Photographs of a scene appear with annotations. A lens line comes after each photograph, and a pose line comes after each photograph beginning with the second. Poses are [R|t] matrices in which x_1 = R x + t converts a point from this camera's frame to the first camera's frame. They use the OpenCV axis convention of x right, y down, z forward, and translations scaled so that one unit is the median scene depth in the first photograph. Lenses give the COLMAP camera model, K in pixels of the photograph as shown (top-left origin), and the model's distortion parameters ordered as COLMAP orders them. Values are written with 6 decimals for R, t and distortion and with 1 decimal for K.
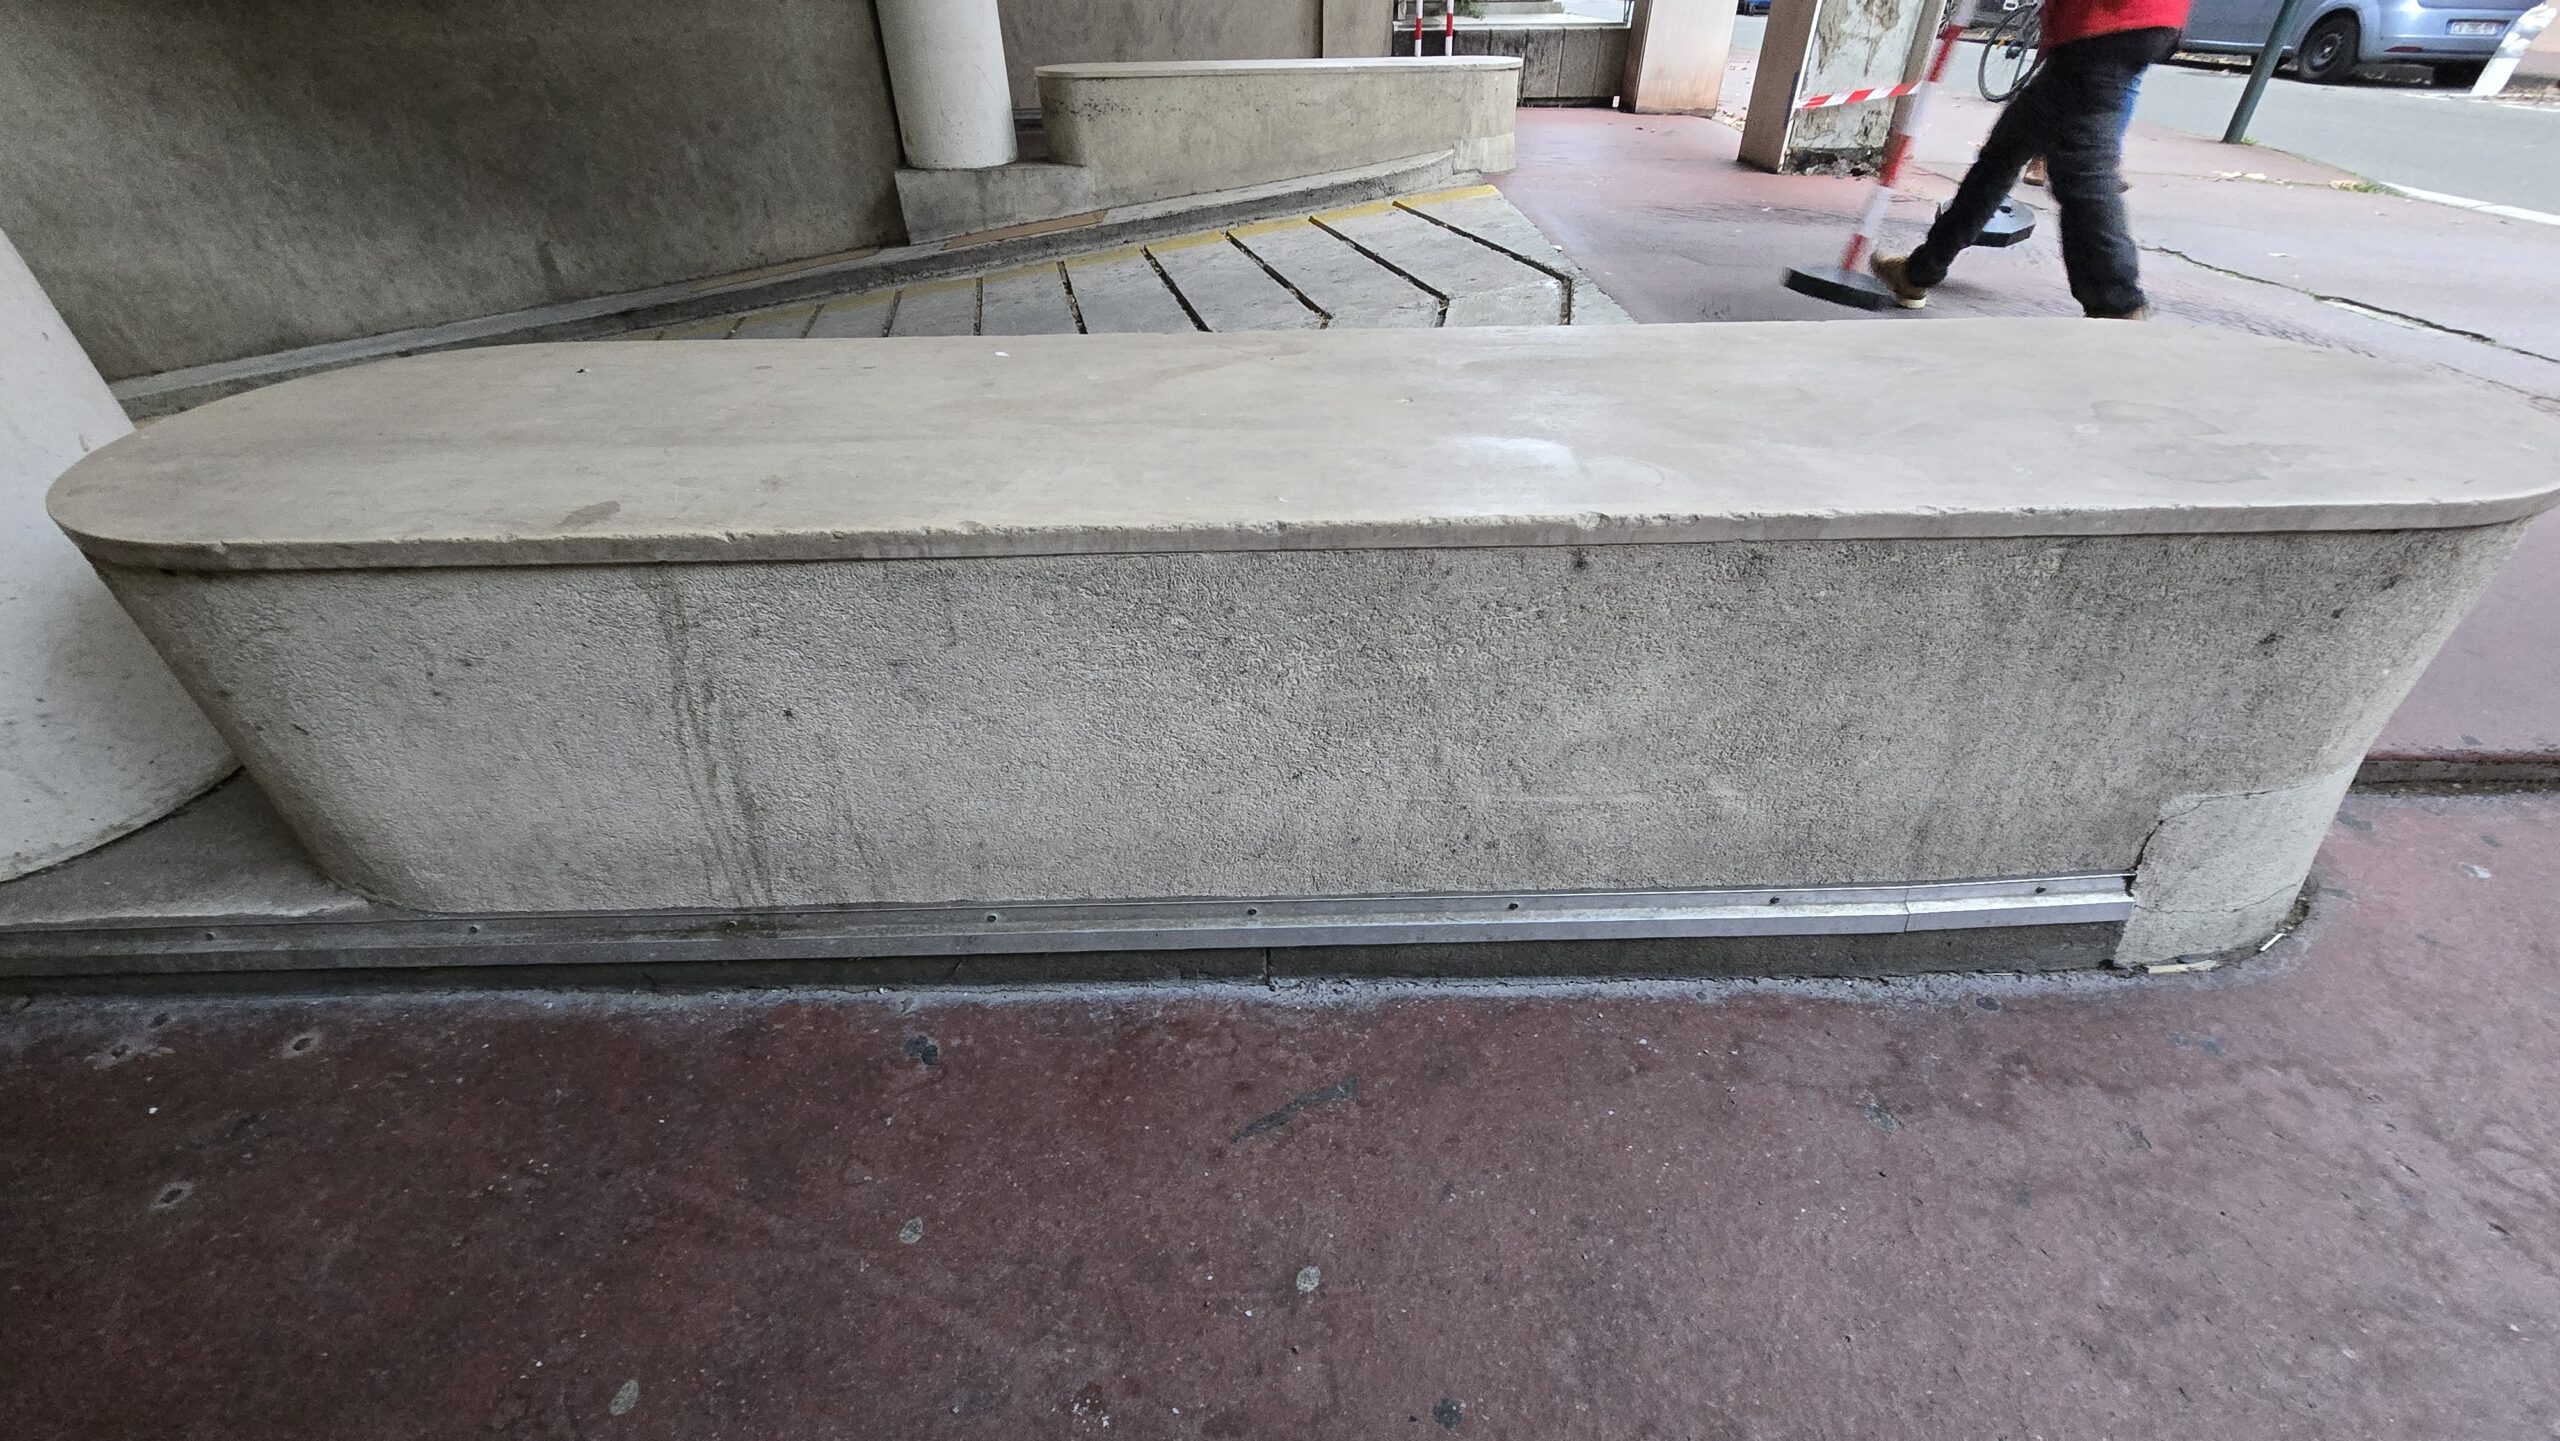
lens RADIAL K [[1059.5, 0, 1280.0], [0, 1059.5, 720.5], [0, 0, 1]] dist [0.000121, 0.004298]
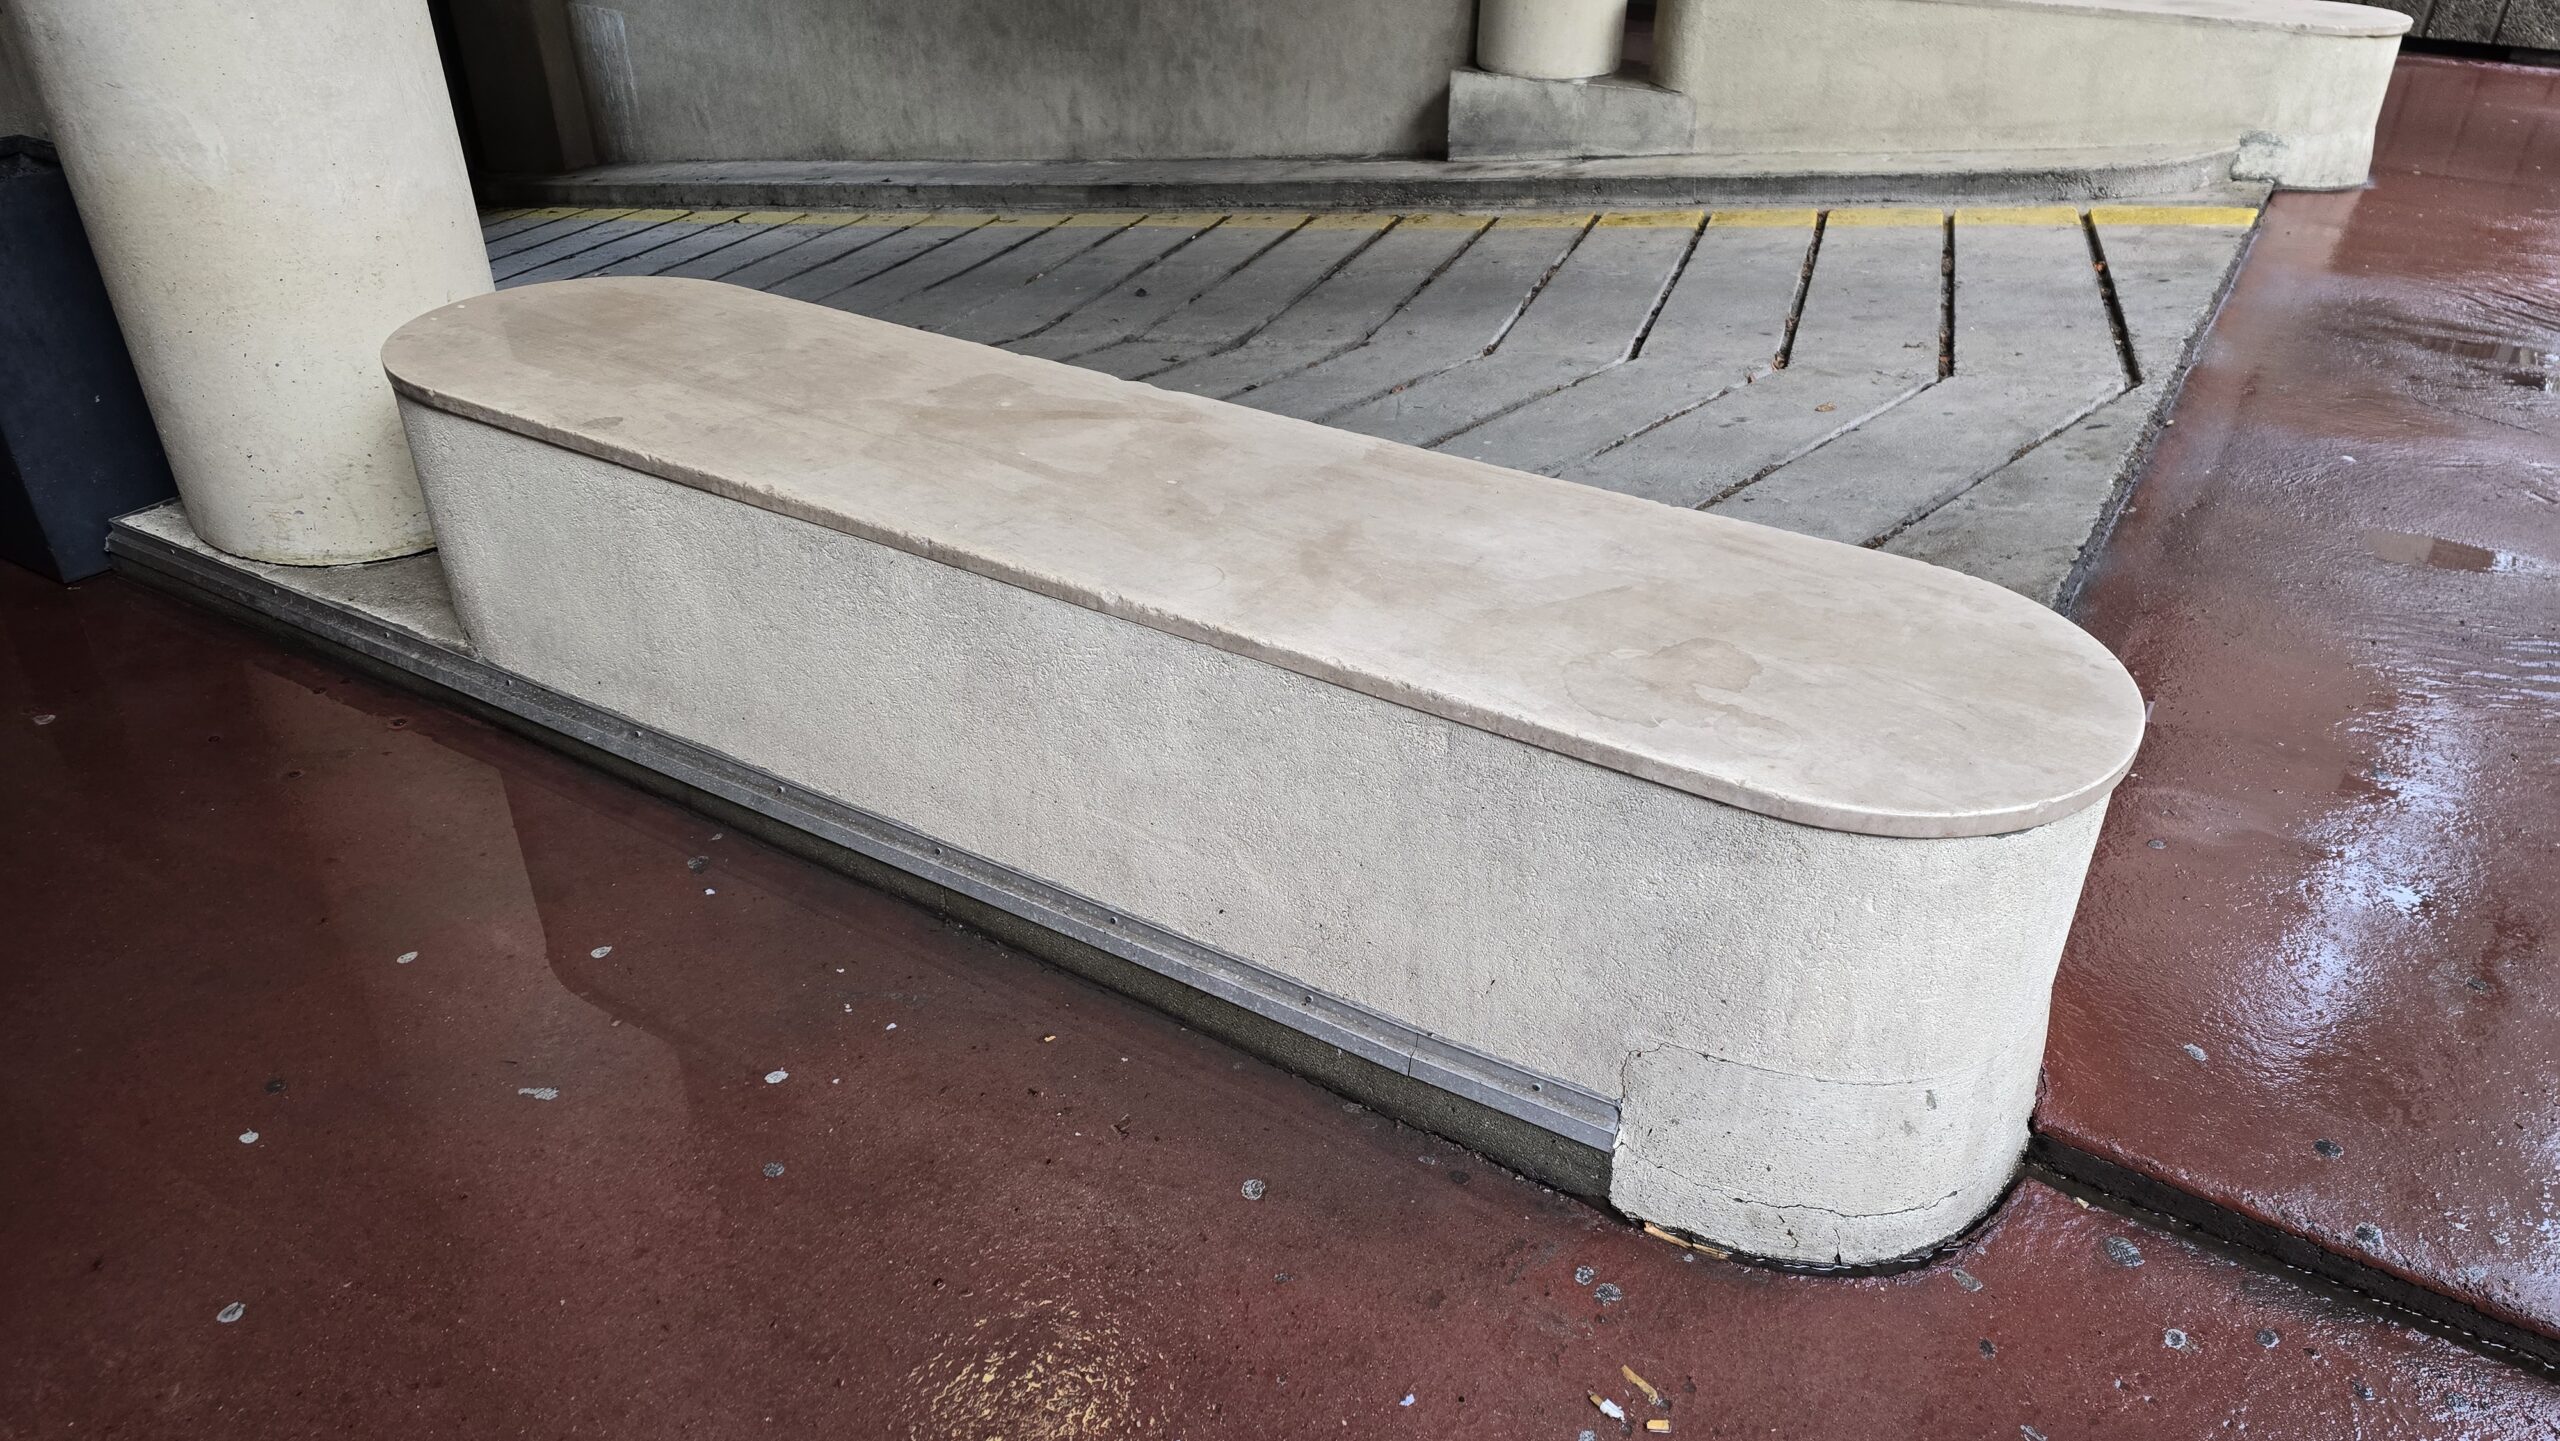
lens RADIAL K [[1776.5, 0, 1280.0], [0, 1776.5, 720.5], [0, 0, 1]] dist [0.095495, 0.000160]
pose [[0.841178, 0.293539, -0.454153, 1.183570], [-0.332981, 0.942905, -0.007303, -0.075940], [0.426079, 0.157368, 0.890894, -0.670983]]
